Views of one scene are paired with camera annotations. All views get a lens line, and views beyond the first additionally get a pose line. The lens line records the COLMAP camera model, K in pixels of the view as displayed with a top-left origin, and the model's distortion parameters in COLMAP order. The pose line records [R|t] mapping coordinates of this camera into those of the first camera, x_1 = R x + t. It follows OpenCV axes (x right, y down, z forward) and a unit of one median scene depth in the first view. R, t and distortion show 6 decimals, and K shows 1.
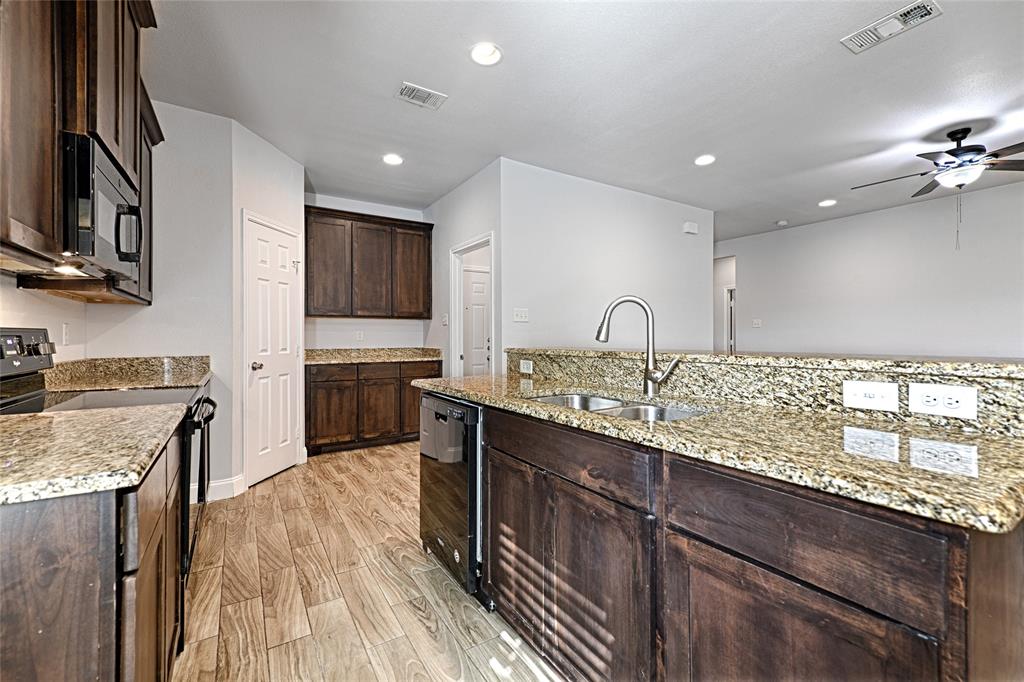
lens RADIAL K [[427.6, 0, 509.8], [0, 427.6, 332.4], [0, 0, 1]] dist [0.001818, -0.000398]
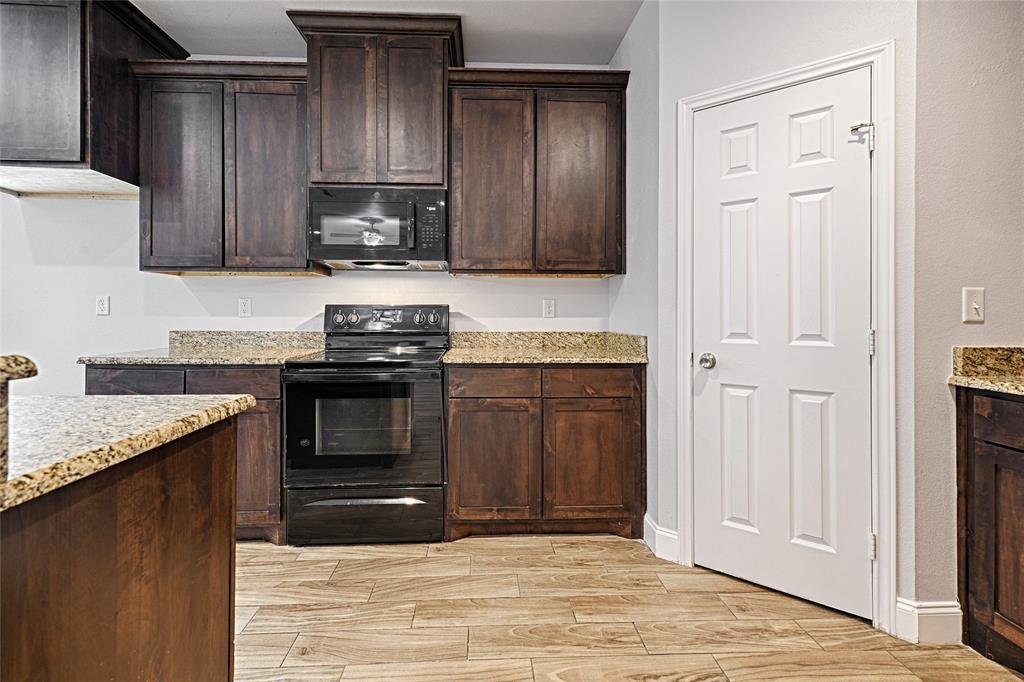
lens RADIAL K [[436.9, 0, 507.3], [0, 436.9, 315.9], [0, 0, 1]] dist [0.001918, -0.000046]
pose [[-0.492897, 0.003009, -0.870083, 0.051859], [0.005252, 0.999986, 0.000483, 0.022489], [0.870072, -0.004331, -0.492906, 1.366776]]
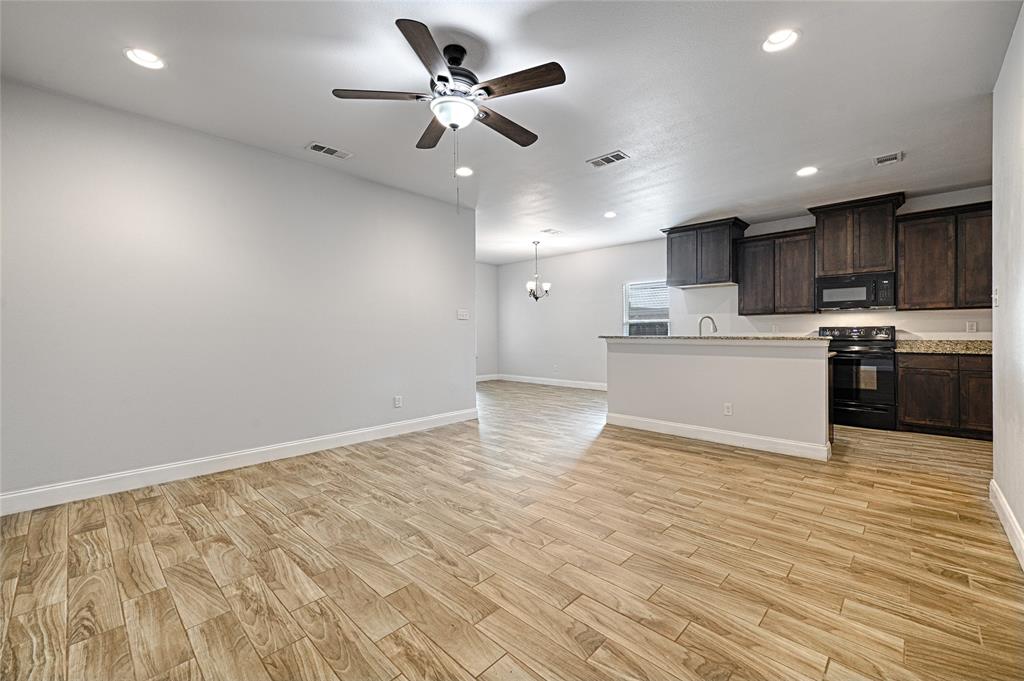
lens RADIAL K [[424.9, 0, 511.2], [0, 424.9, 334.6], [0, 0, 1]] dist [0.009541, -0.000279]
pose [[-0.971594, 0.007731, -0.236528, 1.456594], [0.009122, 0.999947, -0.004787, 0.028976], [0.236479, -0.006809, -0.971613, 2.269217]]
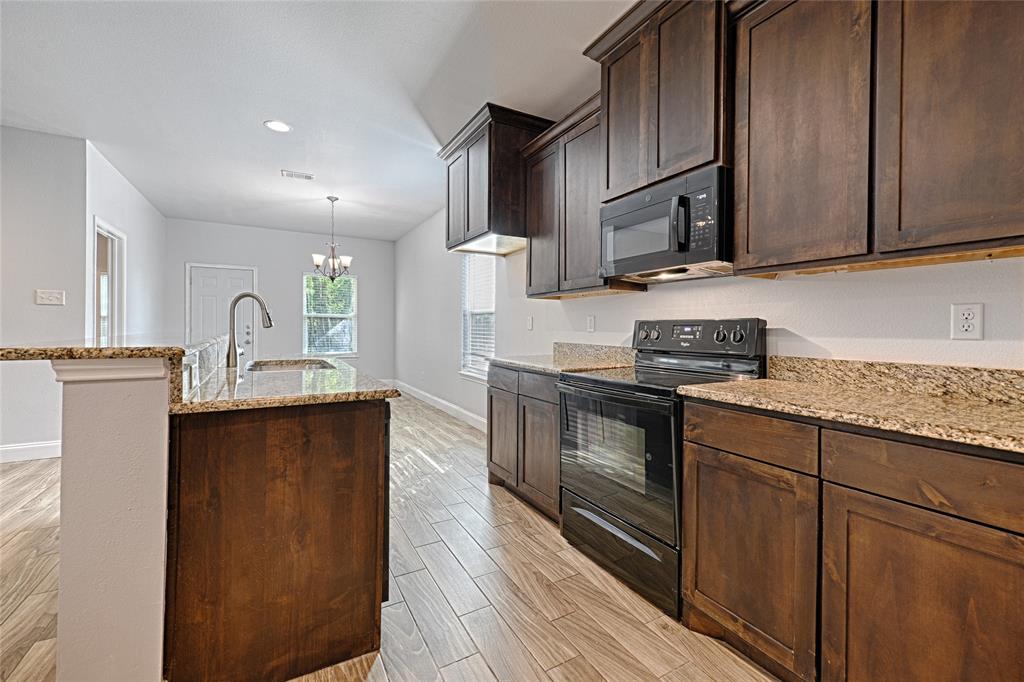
lens RADIAL K [[427.6, 0, 509.8], [0, 427.6, 332.4], [0, 0, 1]] dist [0.001818, -0.000398]
pose [[-0.998407, -0.006757, 0.056015, -0.396568], [-0.006636, 0.999975, 0.002351, 0.021098], [-0.056029, 0.001975, -0.998427, 1.498610]]
